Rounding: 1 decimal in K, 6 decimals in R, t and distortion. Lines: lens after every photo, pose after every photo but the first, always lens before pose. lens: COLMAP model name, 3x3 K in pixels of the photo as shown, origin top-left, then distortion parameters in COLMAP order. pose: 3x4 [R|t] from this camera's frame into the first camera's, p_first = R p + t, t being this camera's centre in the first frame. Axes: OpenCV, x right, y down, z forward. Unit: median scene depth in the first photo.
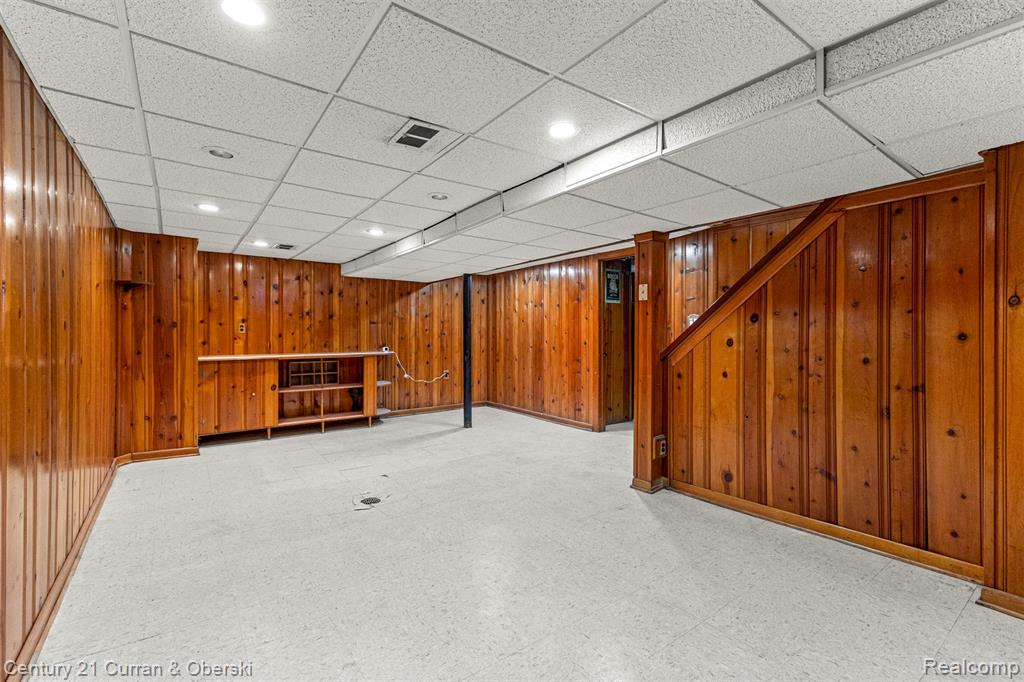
lens RADIAL K [[443.5, 0, 510.9], [0, 443.5, 337.0], [0, 0, 1]] dist [0.000268, -0.000243]
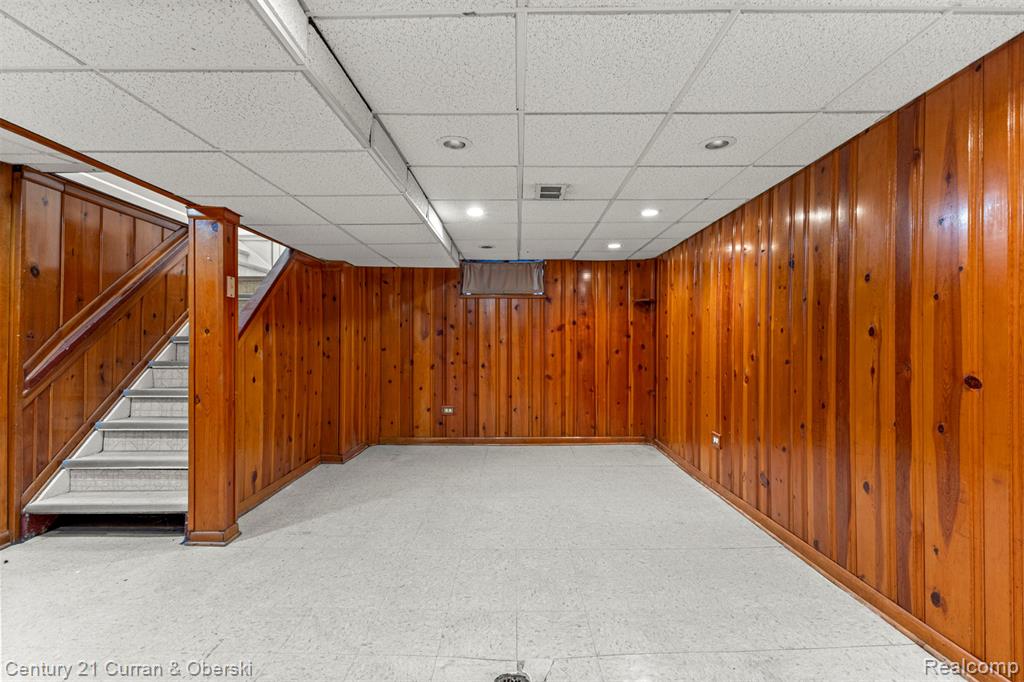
lens RADIAL K [[498.6, 0, 512.7], [0, 498.6, 340.6], [0, 0, 1]] dist [0.000455, 0.000035]
pose [[-0.802996, 0.003409, 0.595975, -0.779506], [0.000539, 0.999987, -0.004994, -0.001163], [-0.595984, -0.003689, -0.802988, 1.747896]]
